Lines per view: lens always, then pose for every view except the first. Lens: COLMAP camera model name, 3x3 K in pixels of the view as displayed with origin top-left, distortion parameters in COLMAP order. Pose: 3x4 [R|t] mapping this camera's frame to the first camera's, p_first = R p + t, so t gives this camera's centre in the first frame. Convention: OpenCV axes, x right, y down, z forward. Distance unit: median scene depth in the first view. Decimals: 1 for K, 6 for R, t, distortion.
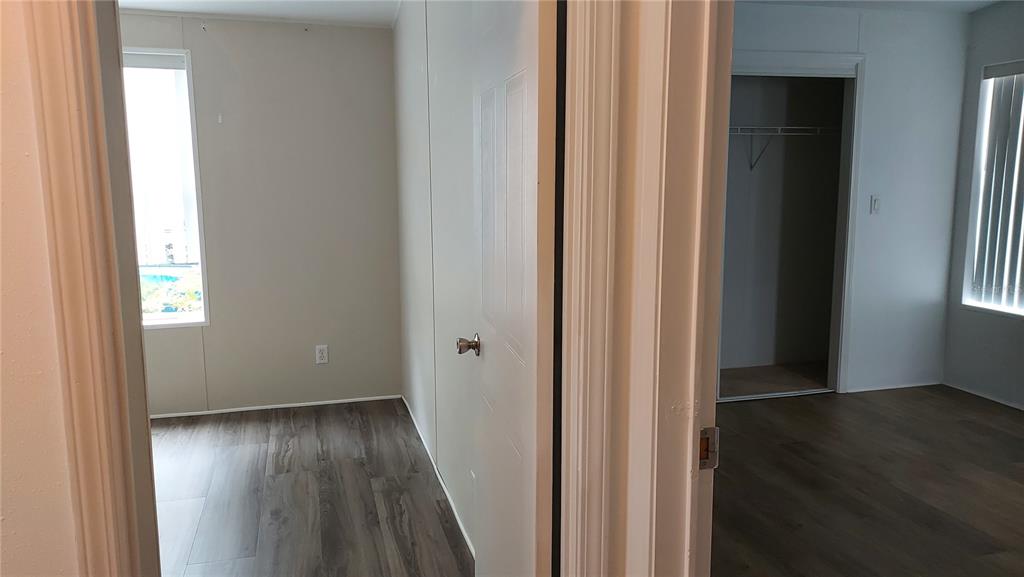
lens RADIAL K [[734.2, 0, 518.3], [0, 734.2, 285.8], [0, 0, 1]] dist [0.090691, -0.131692]
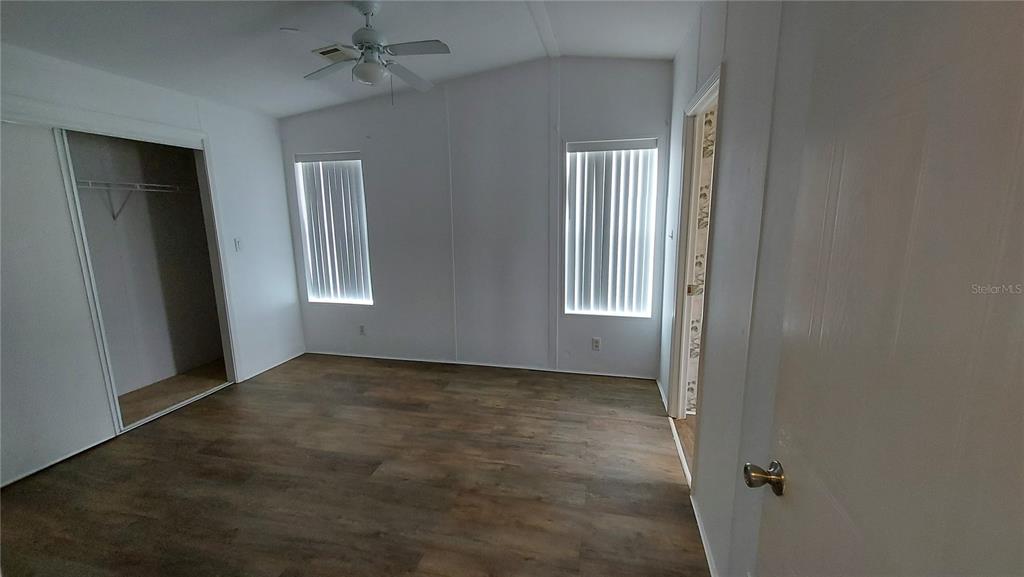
lens RADIAL K [[402.7, 0, 518.7], [0, 402.7, 284.4], [0, 0, 1]] dist [0.015583, -0.005904]
pose [[0.479097, -0.151496, 0.864589, 0.061873], [0.132904, 0.986157, 0.099151, -0.041165], [-0.867642, 0.067404, 0.492599, 0.174625]]
